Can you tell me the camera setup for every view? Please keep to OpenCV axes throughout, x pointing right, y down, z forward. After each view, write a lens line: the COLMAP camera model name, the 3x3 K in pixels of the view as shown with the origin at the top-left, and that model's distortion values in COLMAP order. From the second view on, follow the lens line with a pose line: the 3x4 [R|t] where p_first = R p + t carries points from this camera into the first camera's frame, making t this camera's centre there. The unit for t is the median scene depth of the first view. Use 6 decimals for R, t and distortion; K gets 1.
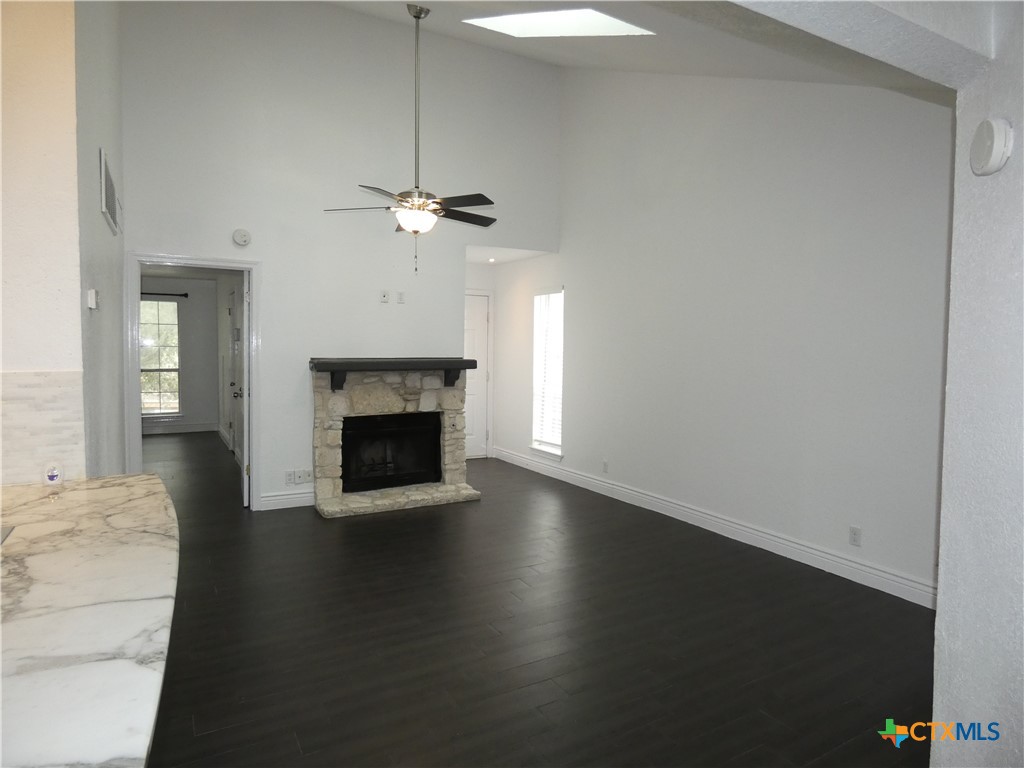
lens RADIAL K [[606.8, 0, 512.0], [0, 606.8, 384.0], [0, 0, 1]] dist [-0.013537, -0.003031]
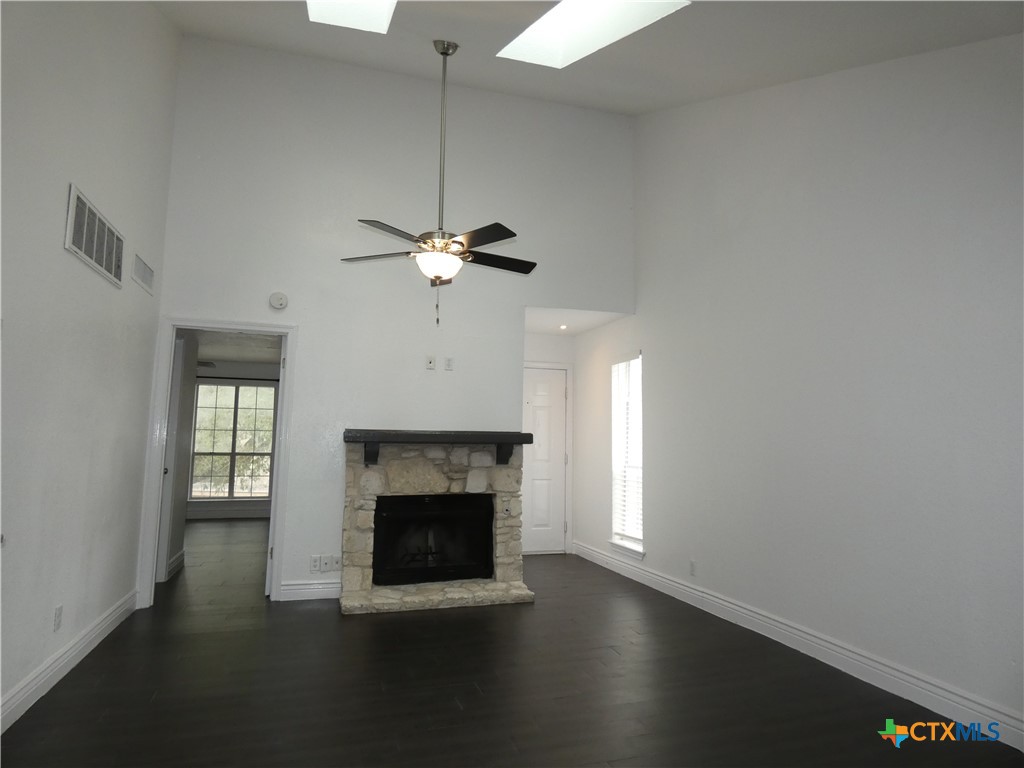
lens RADIAL K [[606.8, 0, 512.0], [0, 606.8, 384.0], [0, 0, 1]] dist [-0.013537, -0.003031]
pose [[0.977983, -0.019294, -0.207791, 0.098029], [-0.014461, 0.987057, -0.159714, 0.030735], [0.208184, 0.159202, 0.965046, 0.158484]]
